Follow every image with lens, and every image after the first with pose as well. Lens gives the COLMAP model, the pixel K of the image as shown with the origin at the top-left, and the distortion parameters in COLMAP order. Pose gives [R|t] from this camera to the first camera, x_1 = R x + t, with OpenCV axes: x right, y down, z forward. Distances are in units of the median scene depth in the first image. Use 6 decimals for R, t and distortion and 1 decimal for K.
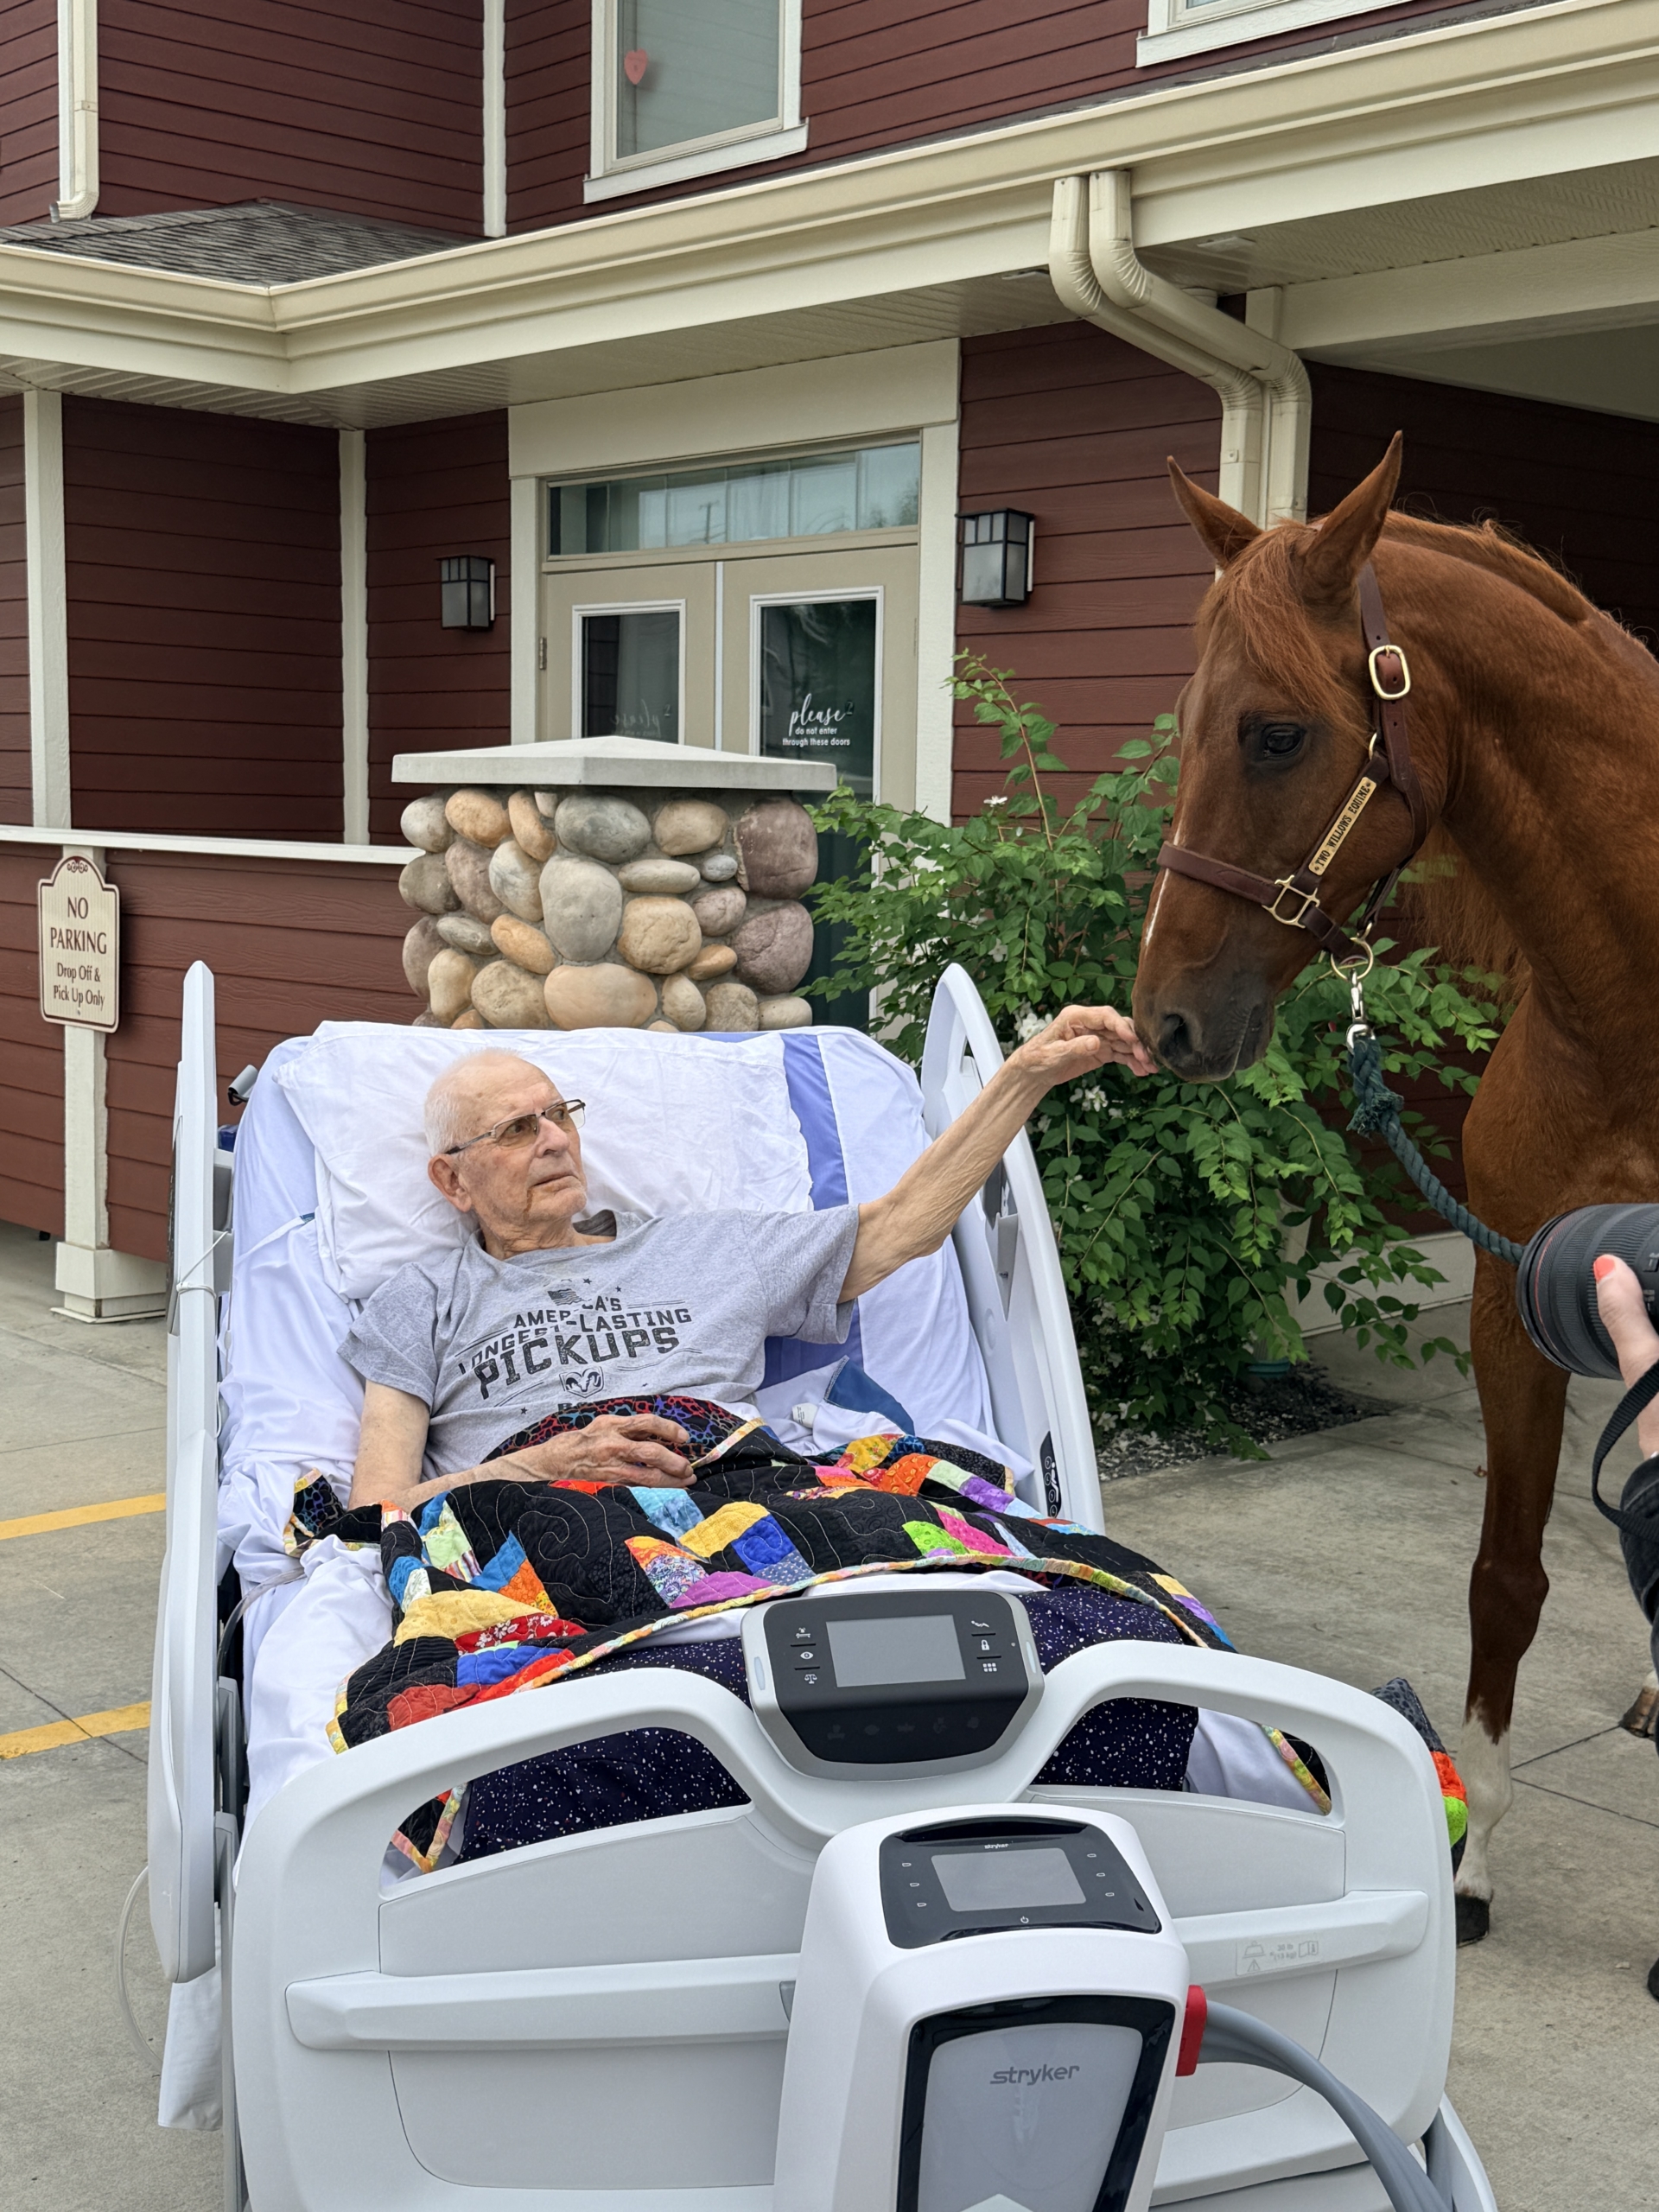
lens RADIAL K [[2728.5, 0, 829.5], [0, 2728.5, 1106.0], [0, 0, 1]] dist [0.151097, -0.338527]
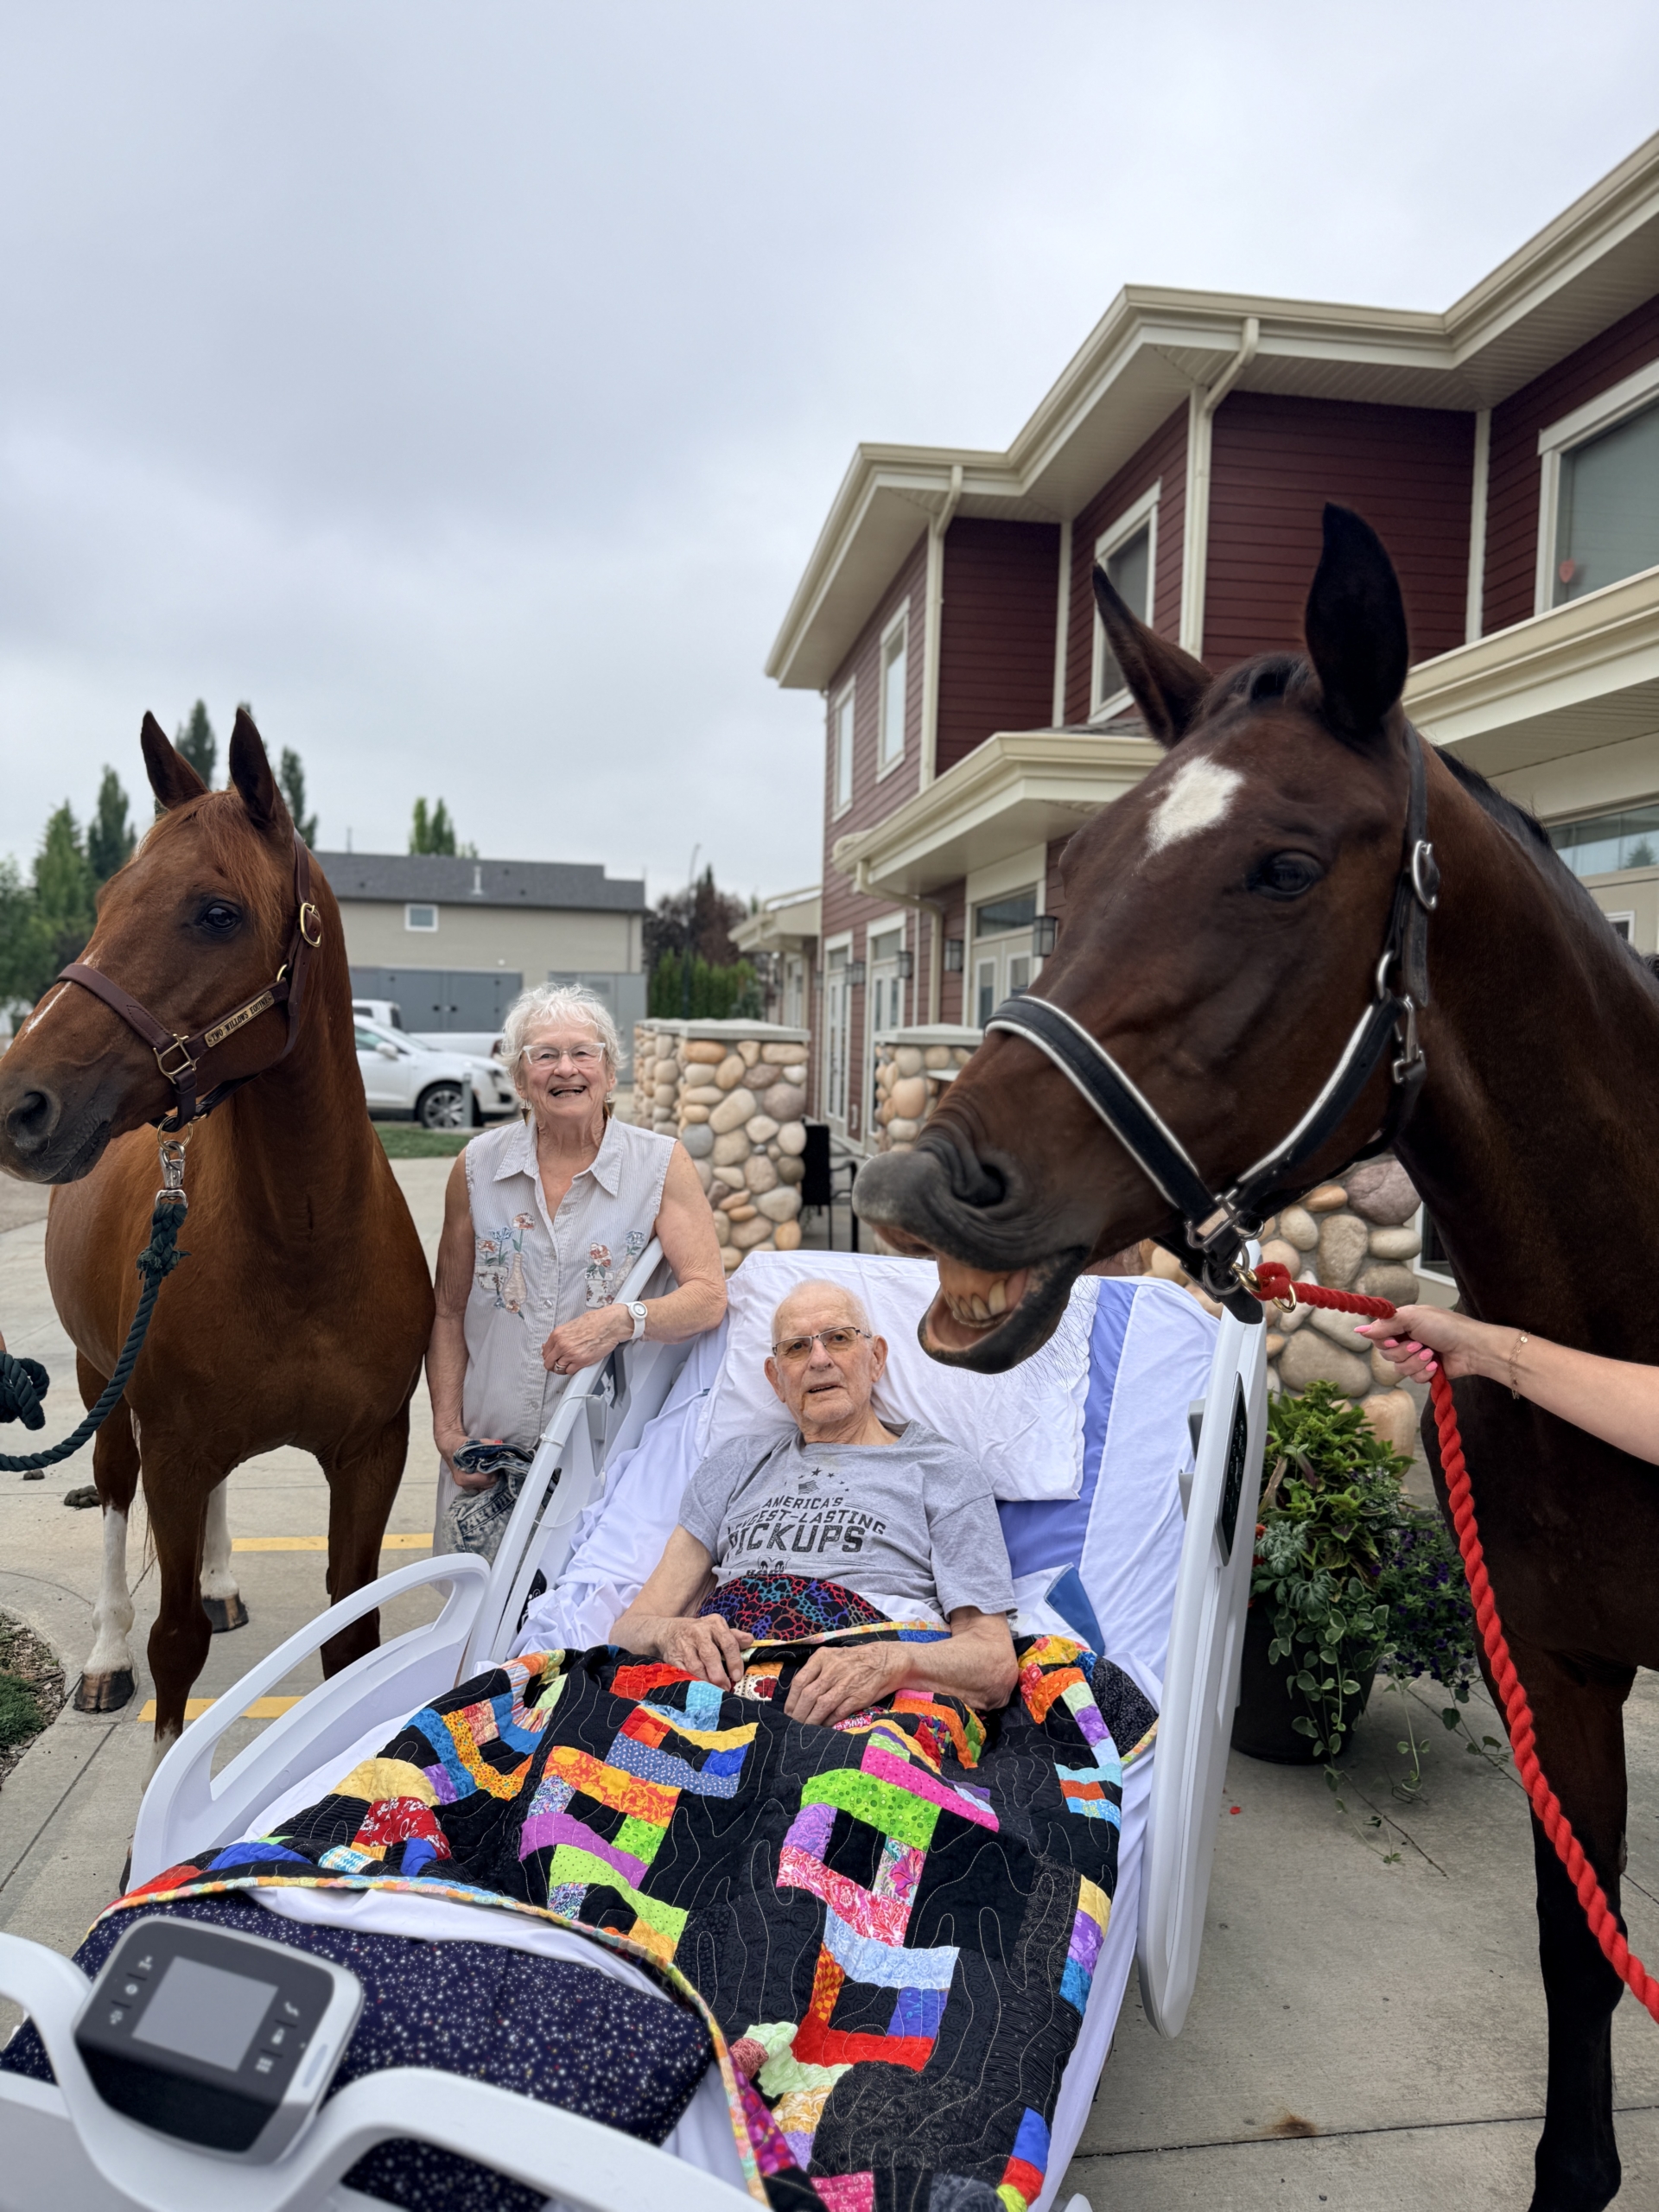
lens RADIAL K [[1592.3, 0, 829.5], [0, 1592.3, 1106.0], [0, 0, 1]] dist [-0.001664, -0.008141]
pose [[0.829526, 0.030665, -0.557626, 0.162970], [-0.072478, 0.995958, -0.053049, -0.034476], [0.553745, 0.084421, 0.828396, 0.199004]]
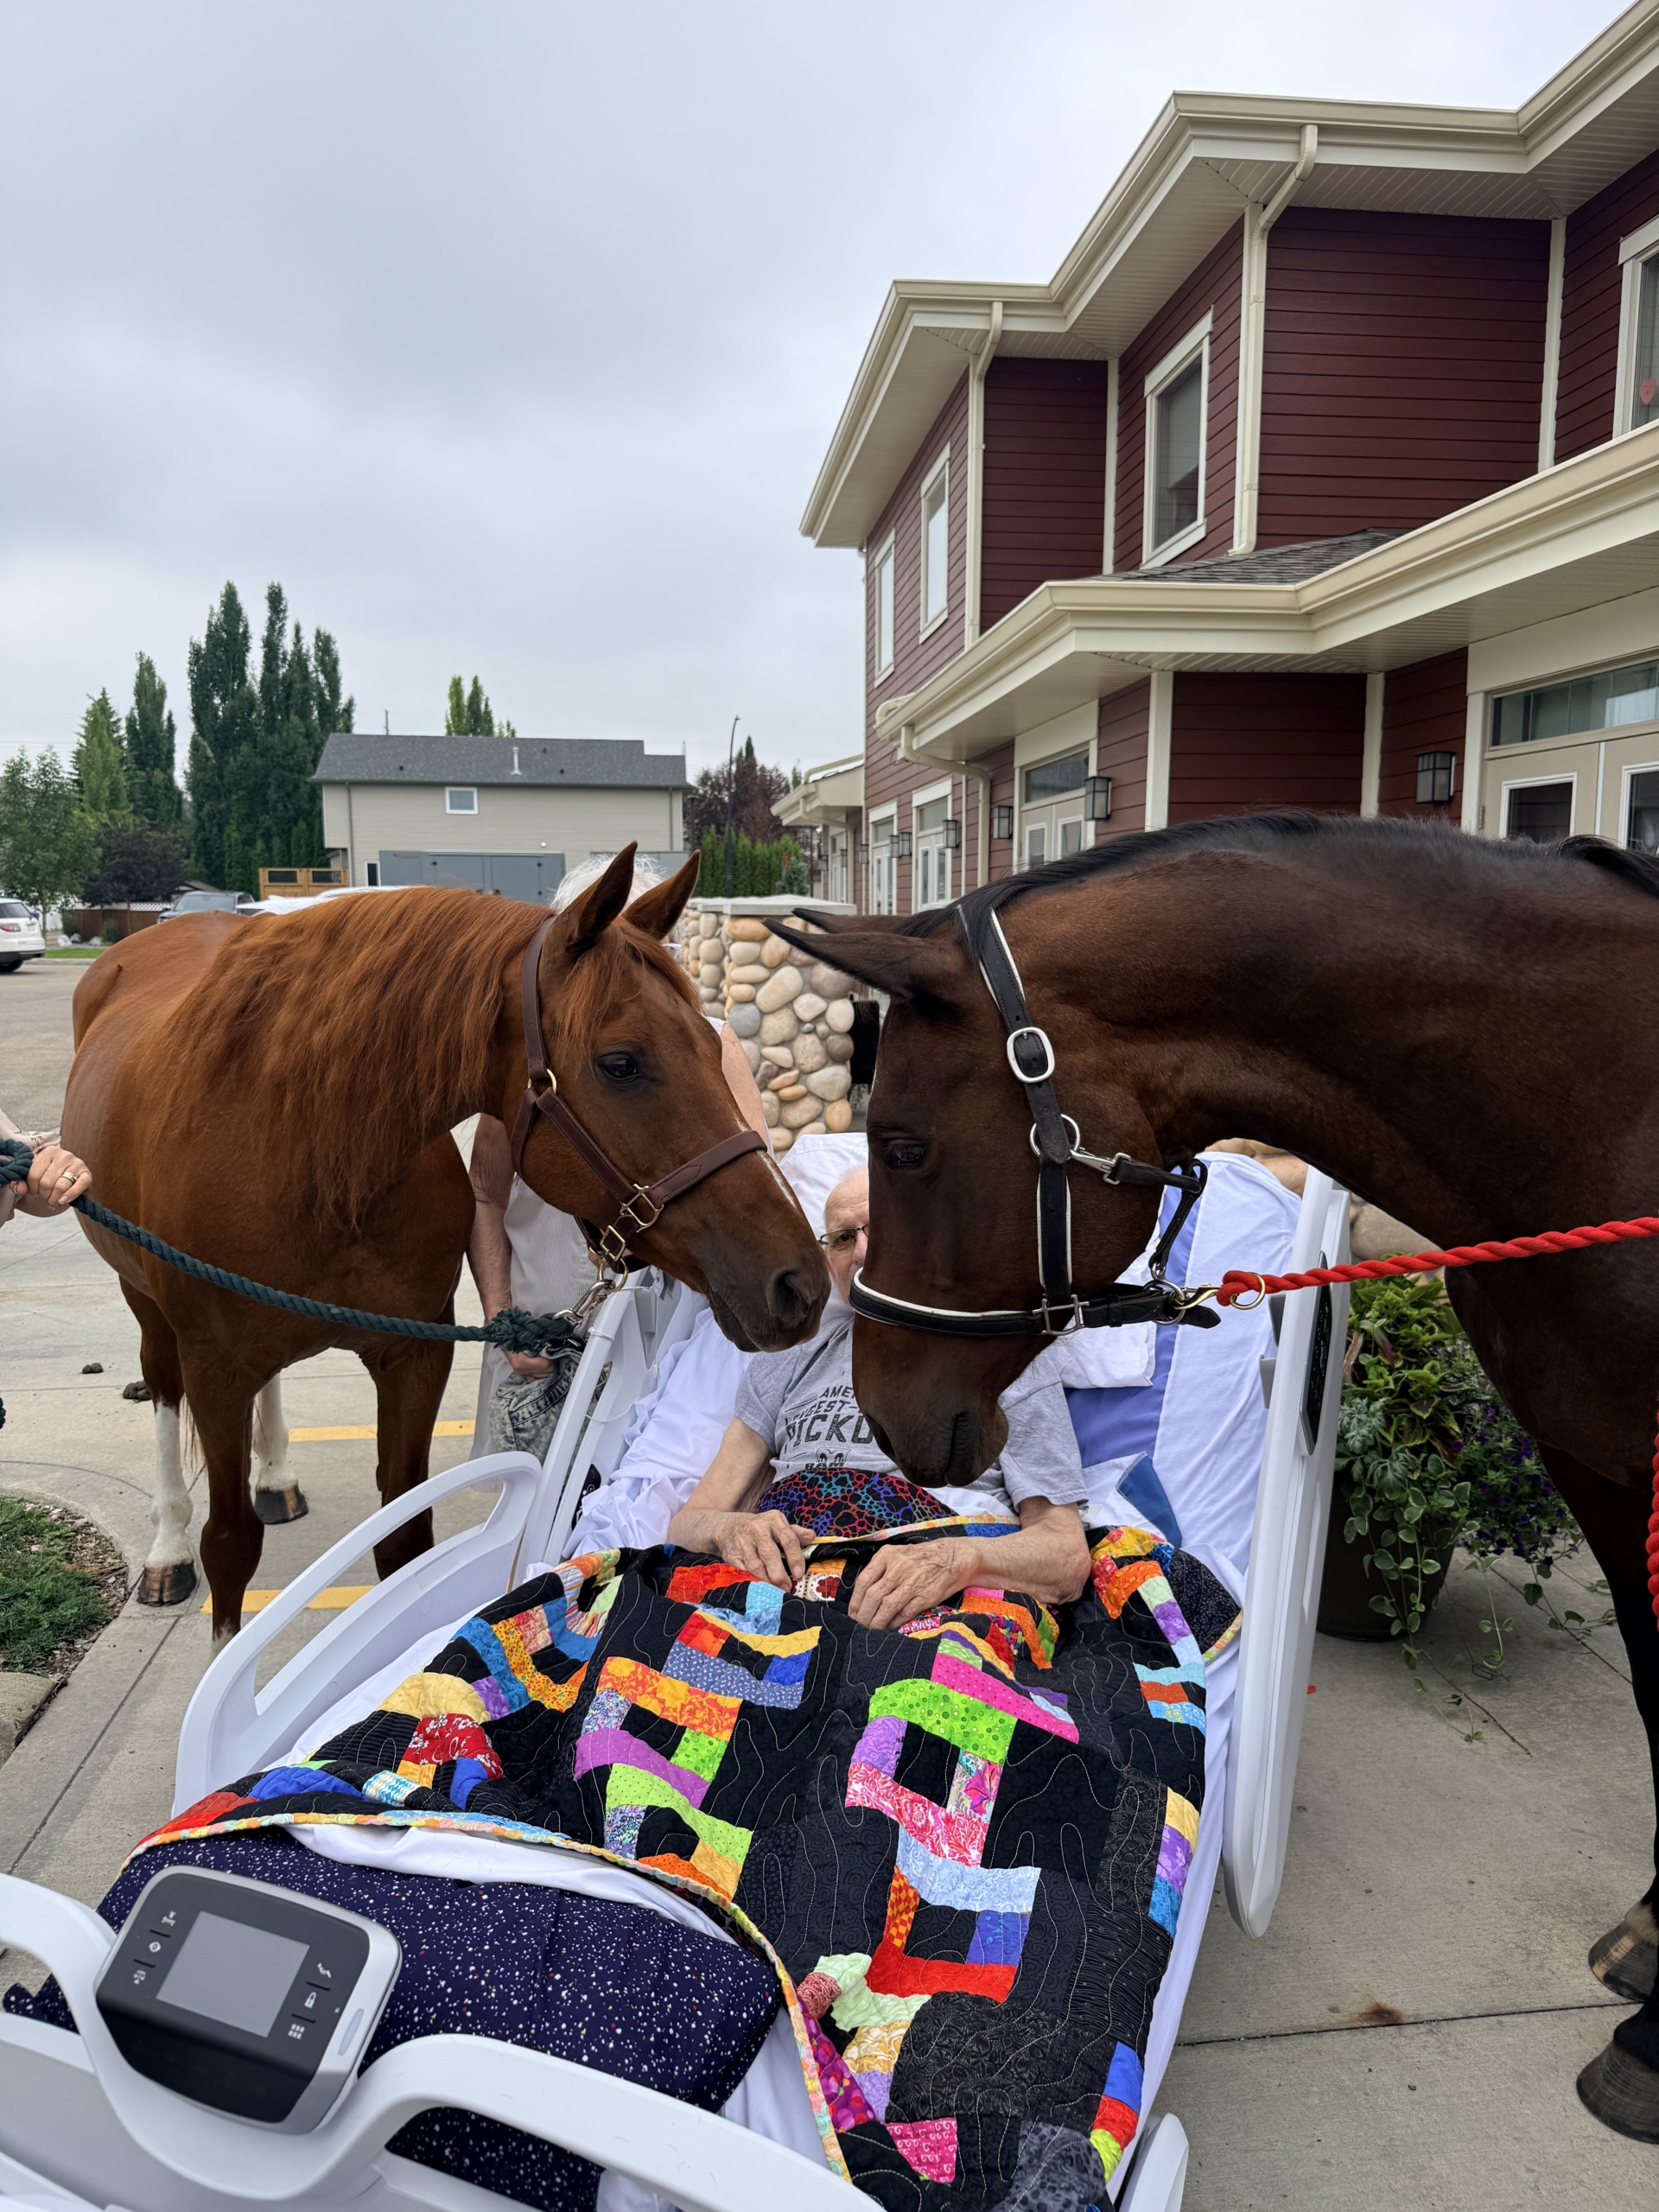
lens RADIAL K [[1592.3, 0, 829.5], [0, 1592.3, 1106.0], [0, 0, 1]] dist [-0.001664, -0.008141]
pose [[0.812924, 0.055664, -0.579703, 0.149701], [-0.049131, 0.998428, 0.026974, -0.035061], [0.580293, 0.006554, 0.814381, 0.217412]]
